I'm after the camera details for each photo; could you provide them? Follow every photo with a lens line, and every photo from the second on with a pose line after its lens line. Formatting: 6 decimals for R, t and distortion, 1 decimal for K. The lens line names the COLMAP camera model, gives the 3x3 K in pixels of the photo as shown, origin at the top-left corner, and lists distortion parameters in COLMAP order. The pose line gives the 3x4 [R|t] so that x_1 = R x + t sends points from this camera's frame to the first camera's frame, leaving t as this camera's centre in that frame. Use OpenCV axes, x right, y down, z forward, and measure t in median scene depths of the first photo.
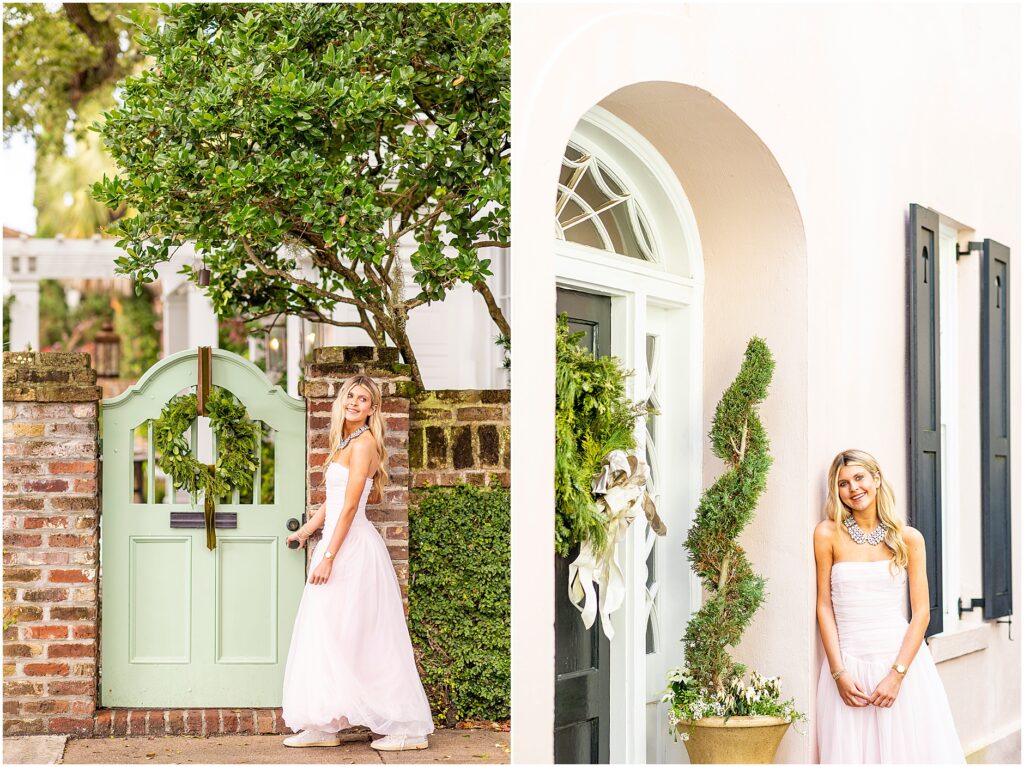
lens RADIAL K [[2448.0, 0, 511.6], [0, 2448.0, 361.2], [0, 0, 1]] dist [-0.084629, -0.176871]
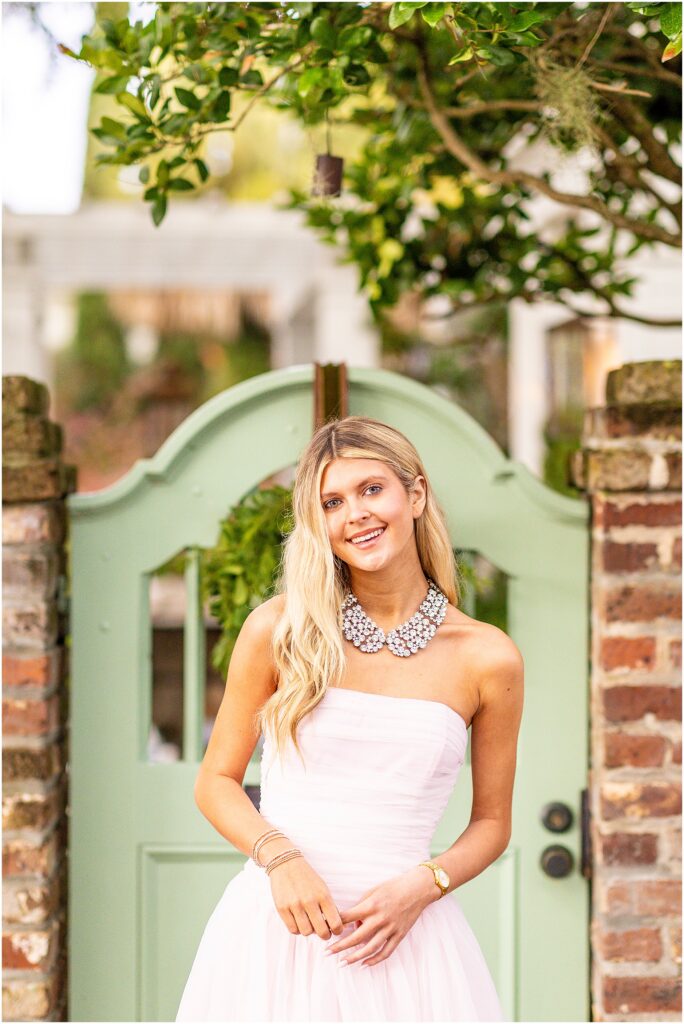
lens RADIAL K [[2497.1, 0, 342.0], [0, 2497.1, 512.0], [0, 0, 1]] dist [-0.018403, -0.061287]
pose [[0.990095, 0.000239, -0.140396, -0.068079], [0.001100, 0.999955, 0.009462, 0.014431], [0.140392, -0.009523, 0.990050, 0.608118]]
